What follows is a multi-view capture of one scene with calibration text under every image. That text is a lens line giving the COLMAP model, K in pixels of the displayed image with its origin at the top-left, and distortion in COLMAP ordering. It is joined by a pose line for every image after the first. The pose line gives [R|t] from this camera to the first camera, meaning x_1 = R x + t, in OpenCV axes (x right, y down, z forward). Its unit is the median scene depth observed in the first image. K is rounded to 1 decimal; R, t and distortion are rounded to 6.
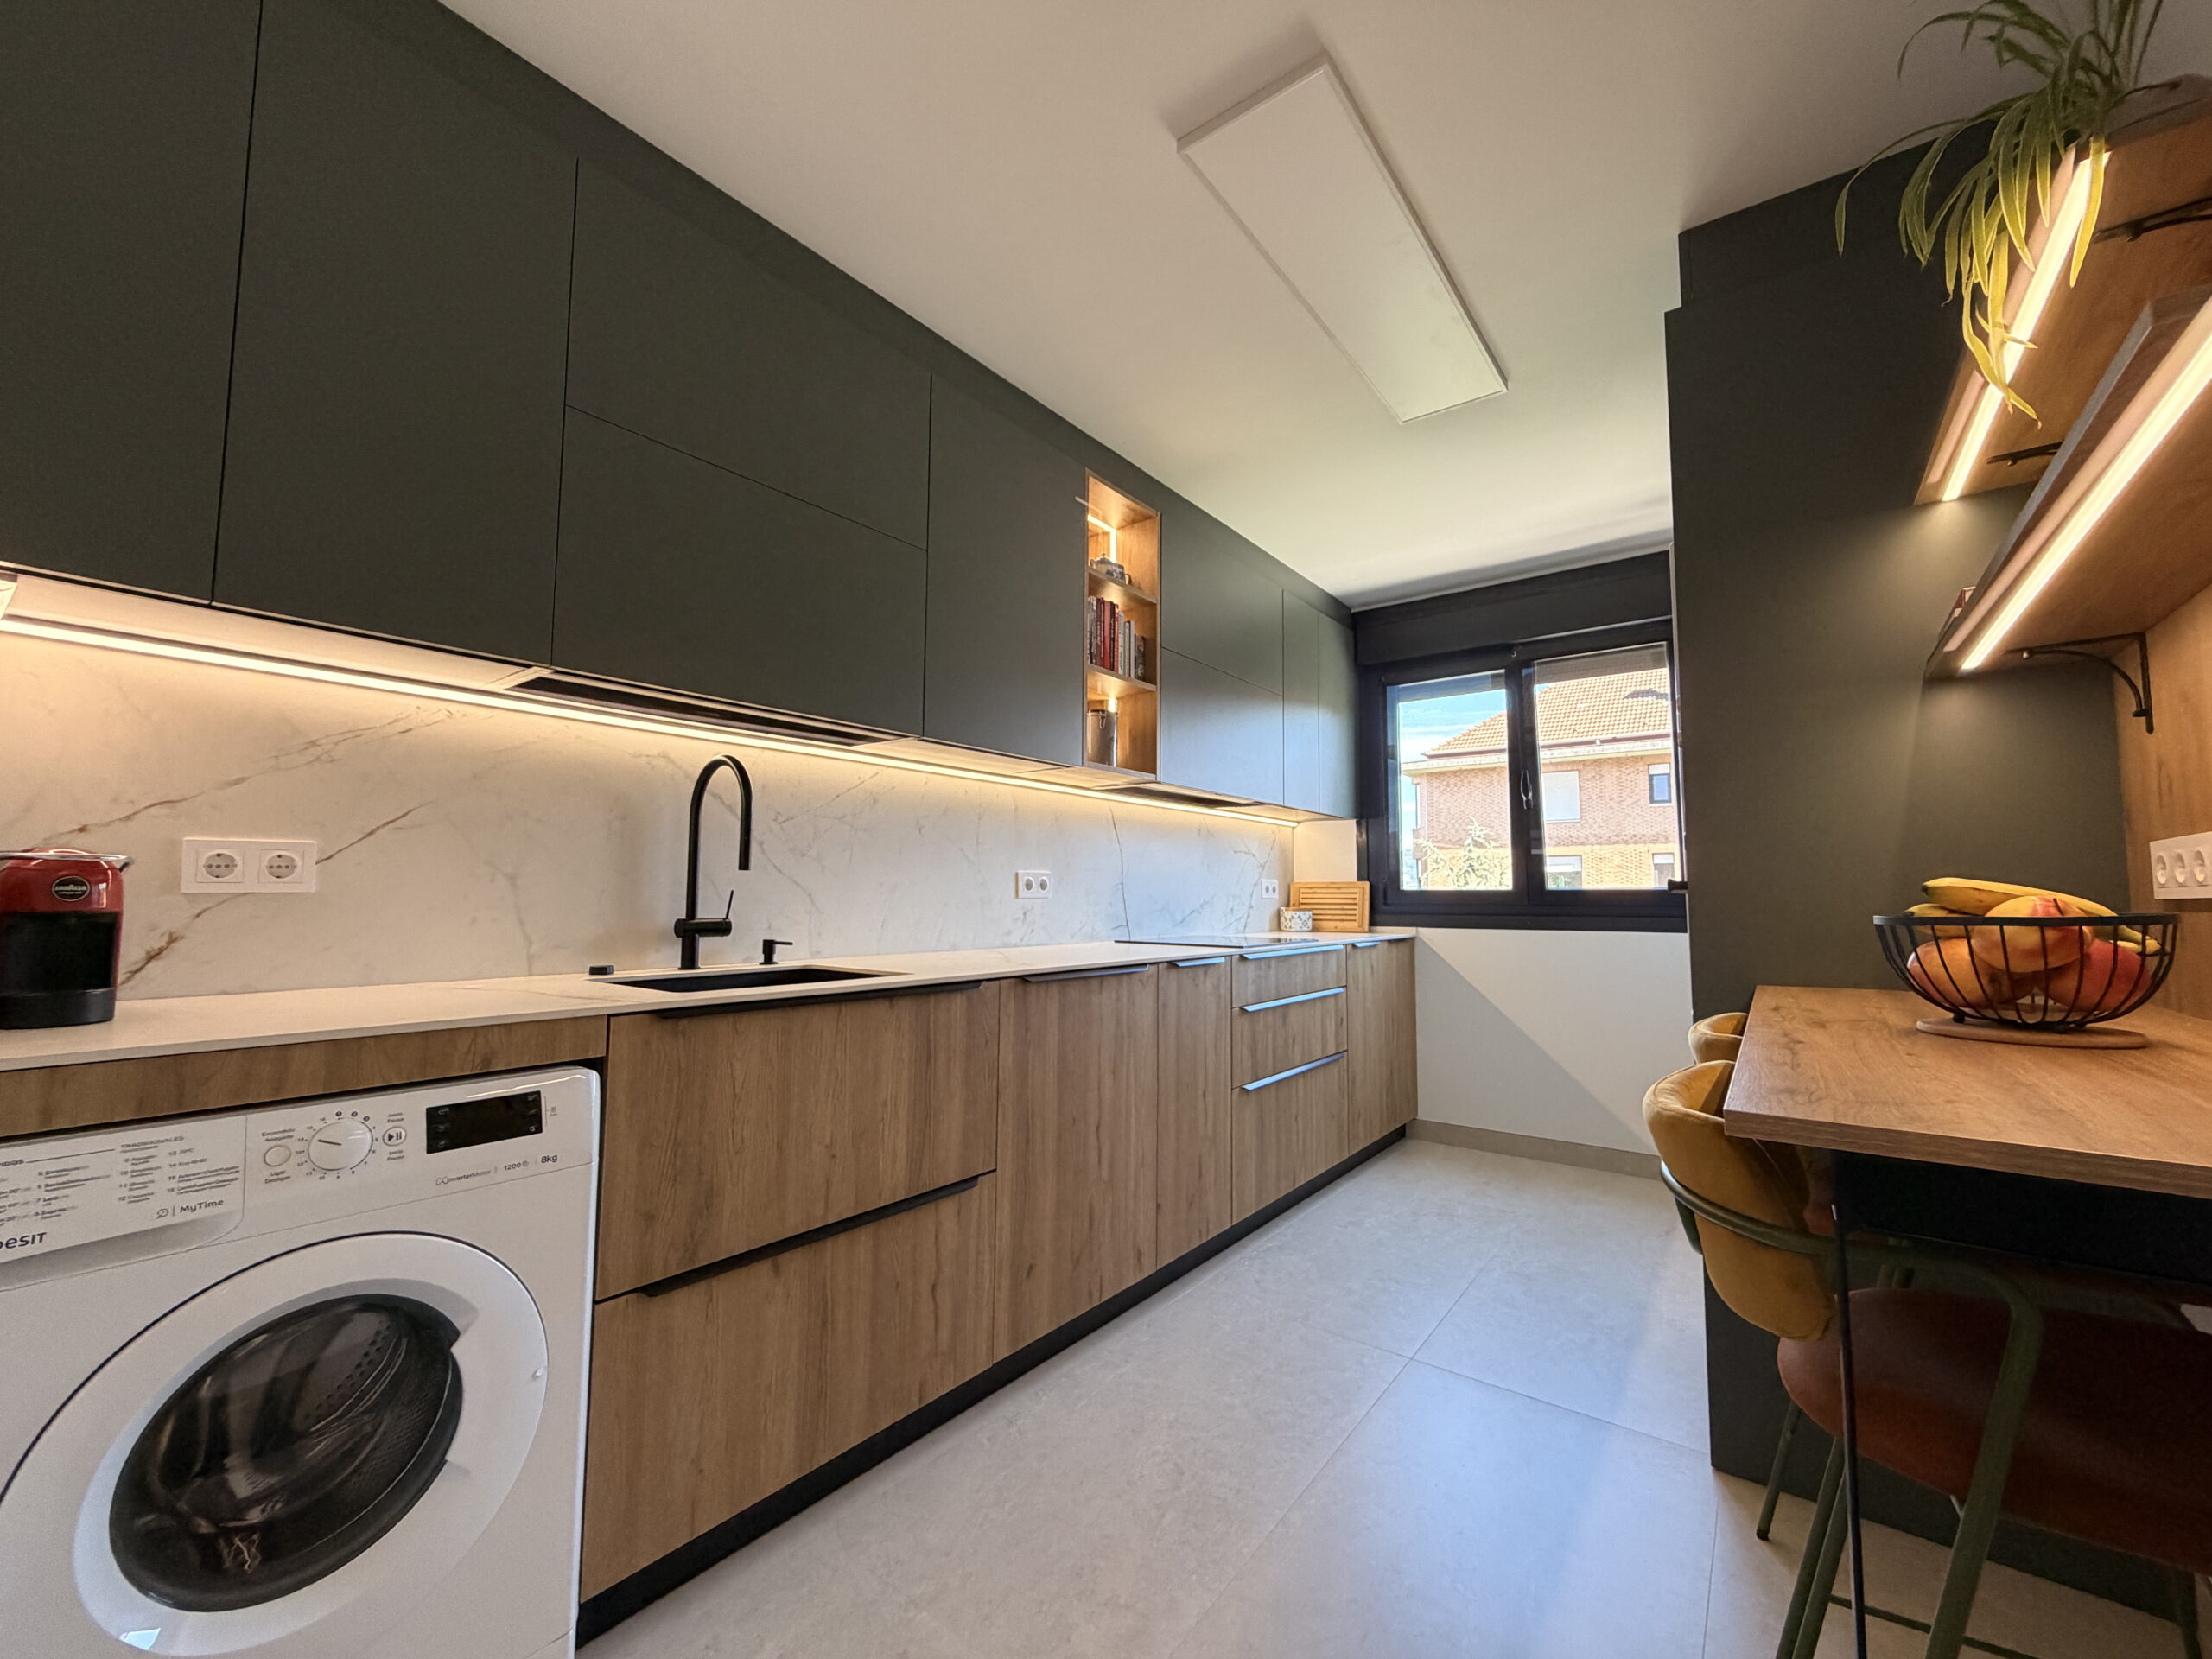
lens RADIAL K [[884.3, 0, 1099.9], [0, 884.3, 832.2], [0, 0, 1]] dist [-0.000820, 0.000406]
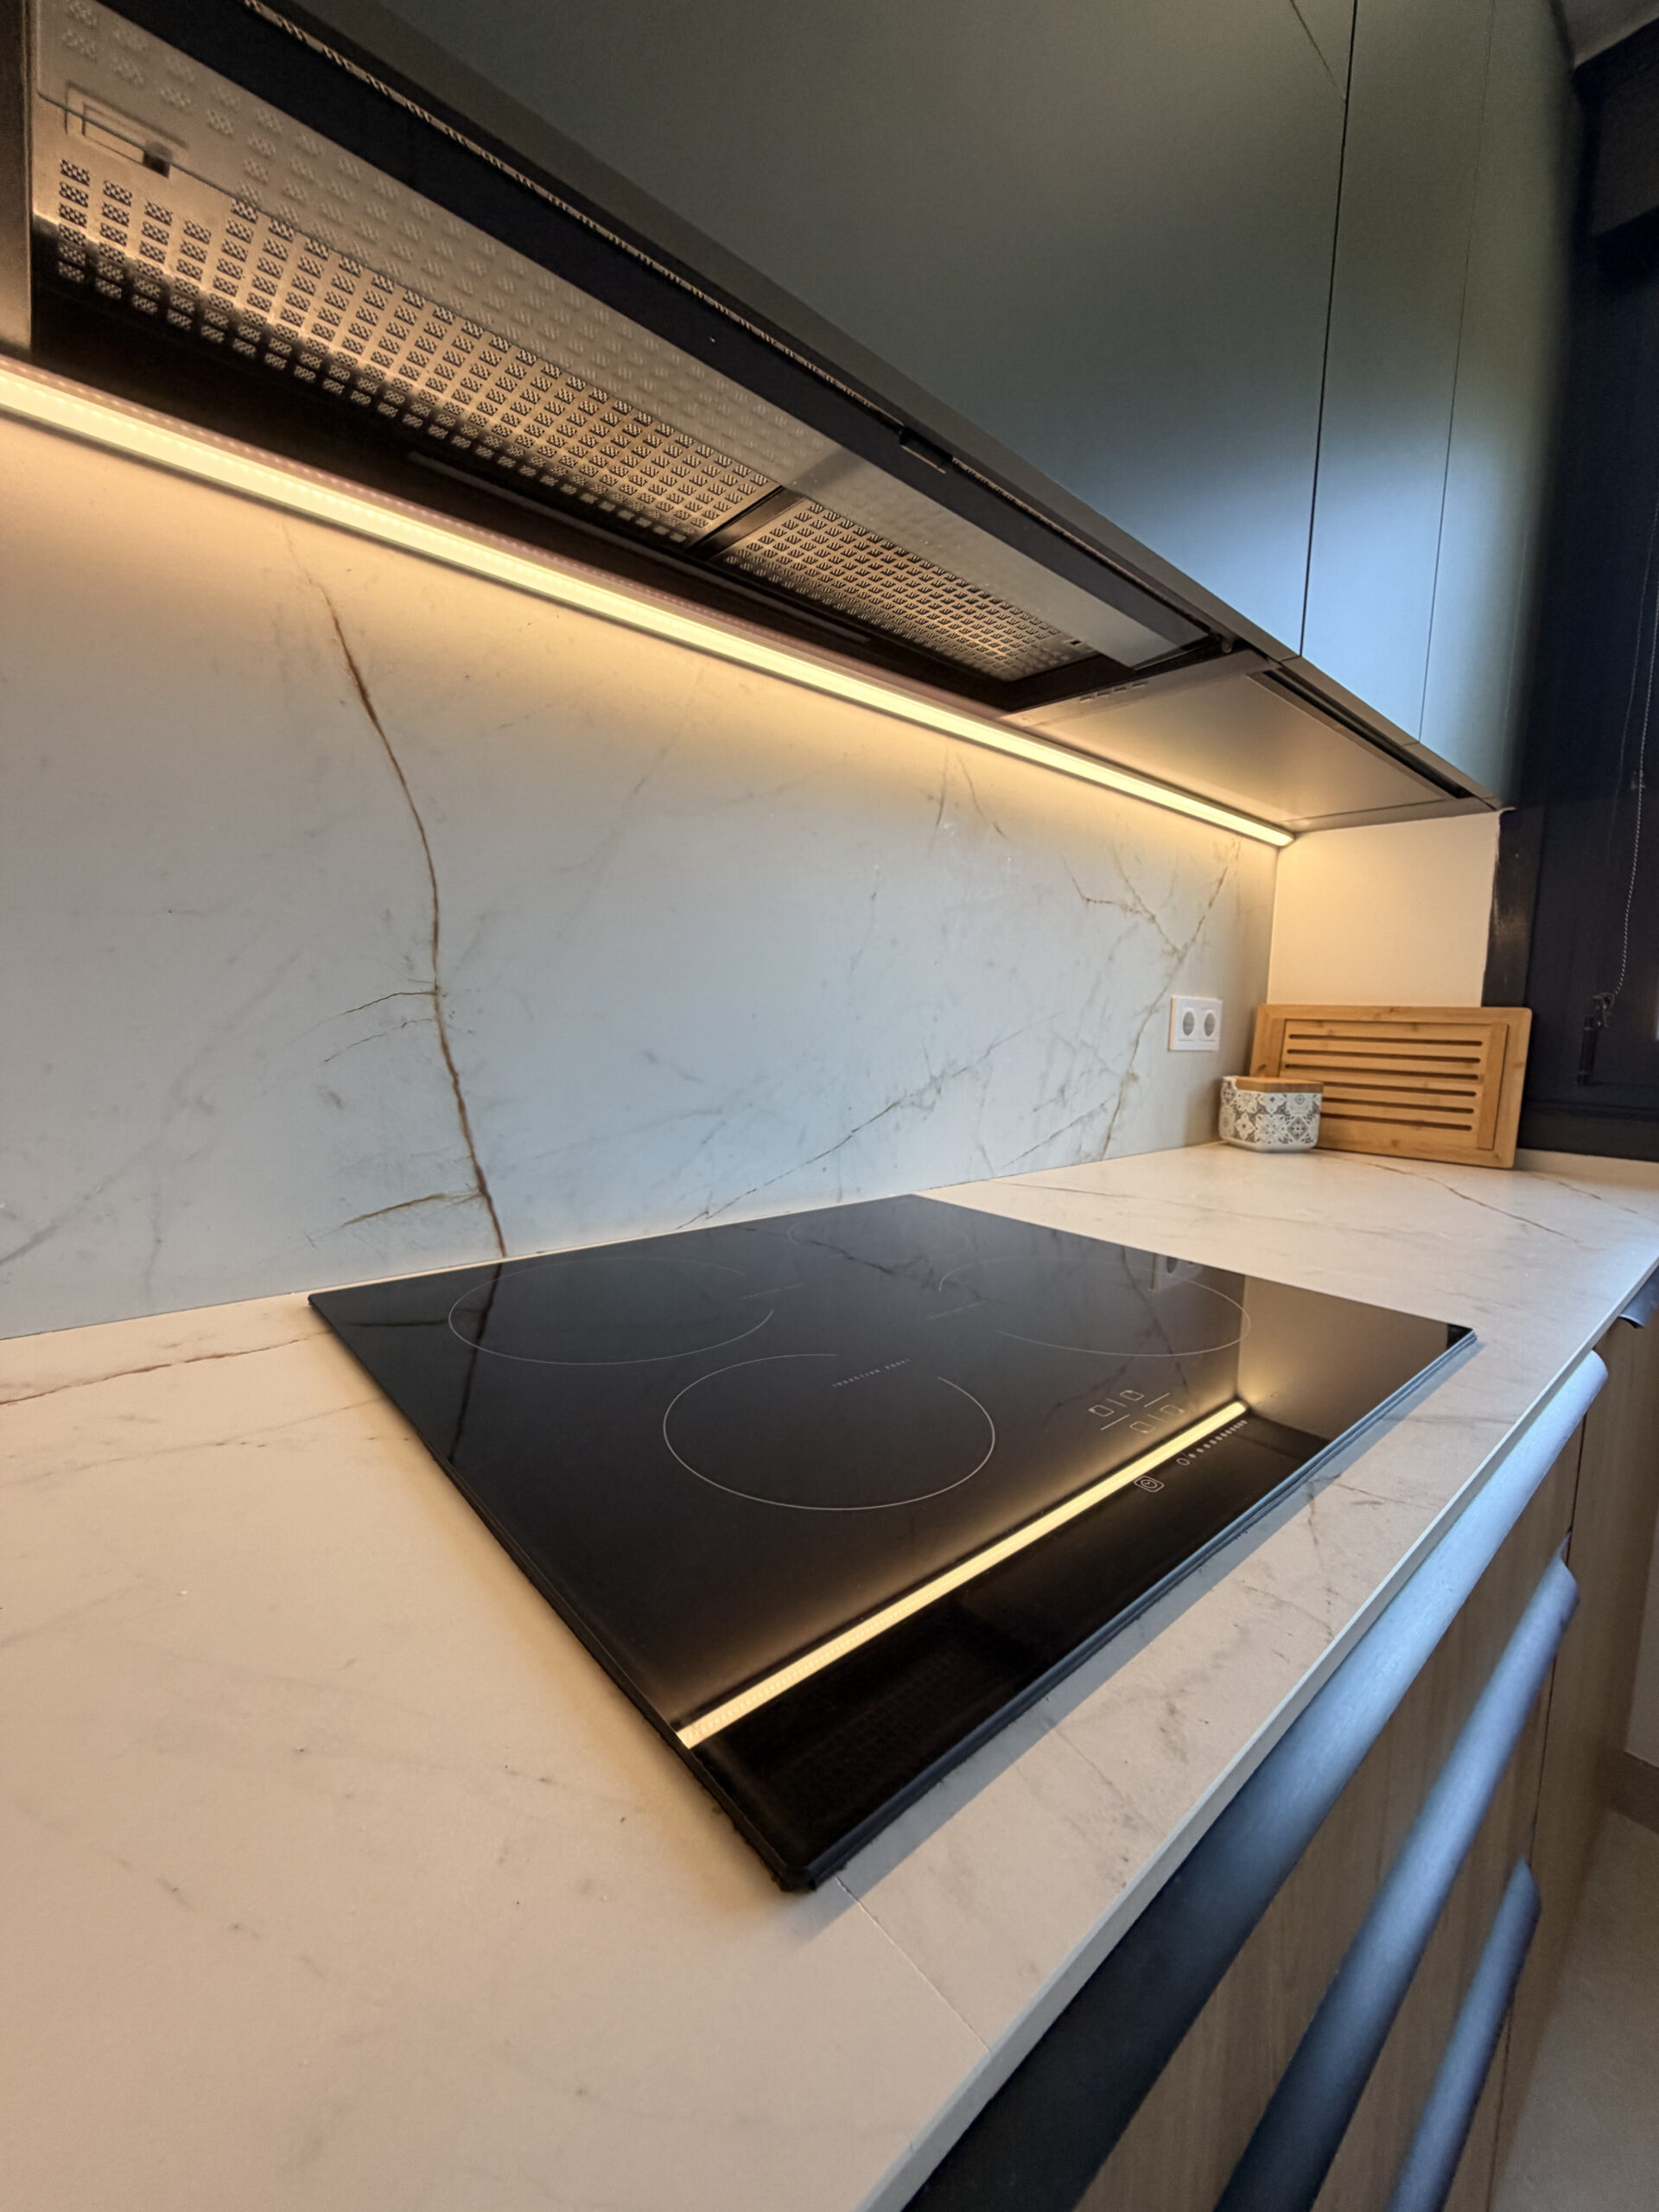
lens RADIAL K [[884.3, 0, 825.9], [0, 884.3, 1100.2], [0, 0, 1]] dist [-0.000820, 0.000406]
pose [[0.980697, 0.044084, -0.190499, 0.204542], [-0.010600, 0.984807, 0.173330, 0.061885], [0.195246, -0.167965, 0.966264, 1.098108]]
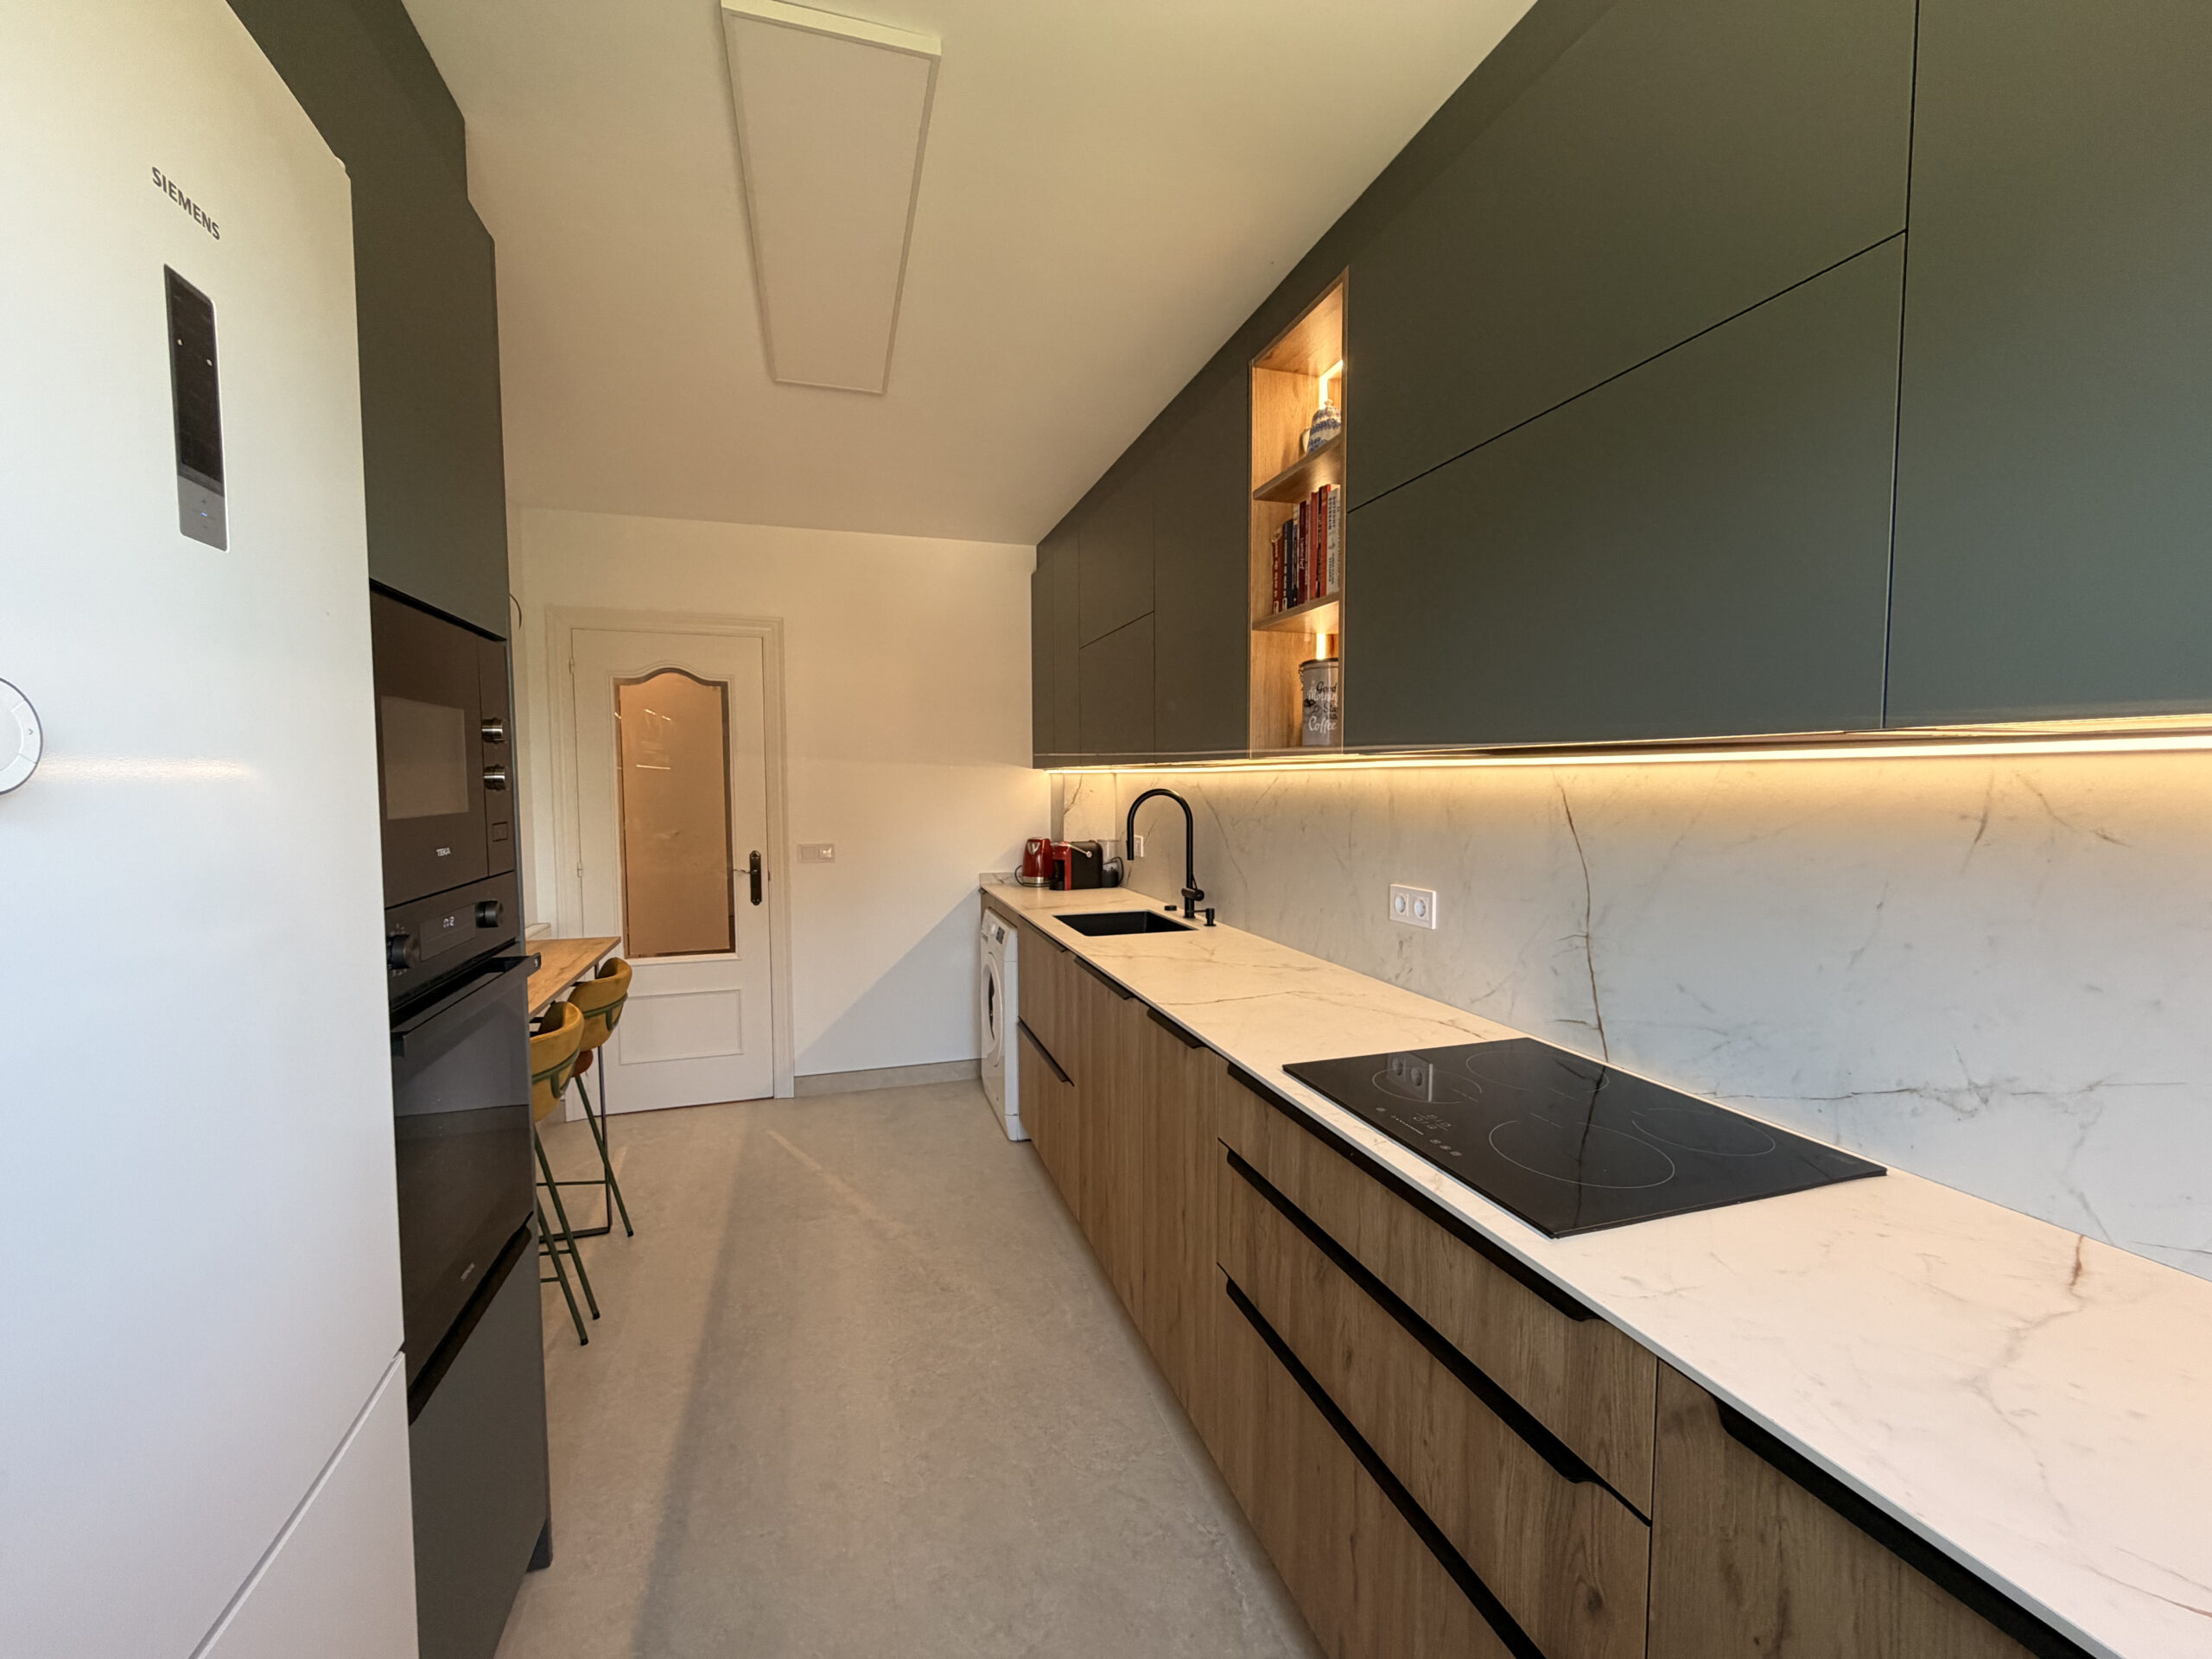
lens RADIAL K [[884.3, 0, 1100.2], [0, 884.3, 832.8], [0, 0, 1]] dist [-0.000820, 0.000406]
pose [[-0.571763, 0.046679, -0.819090, 0.758809], [0.059515, 0.998110, 0.015337, -0.028665], [0.818257, -0.039979, -0.573460, 1.423617]]
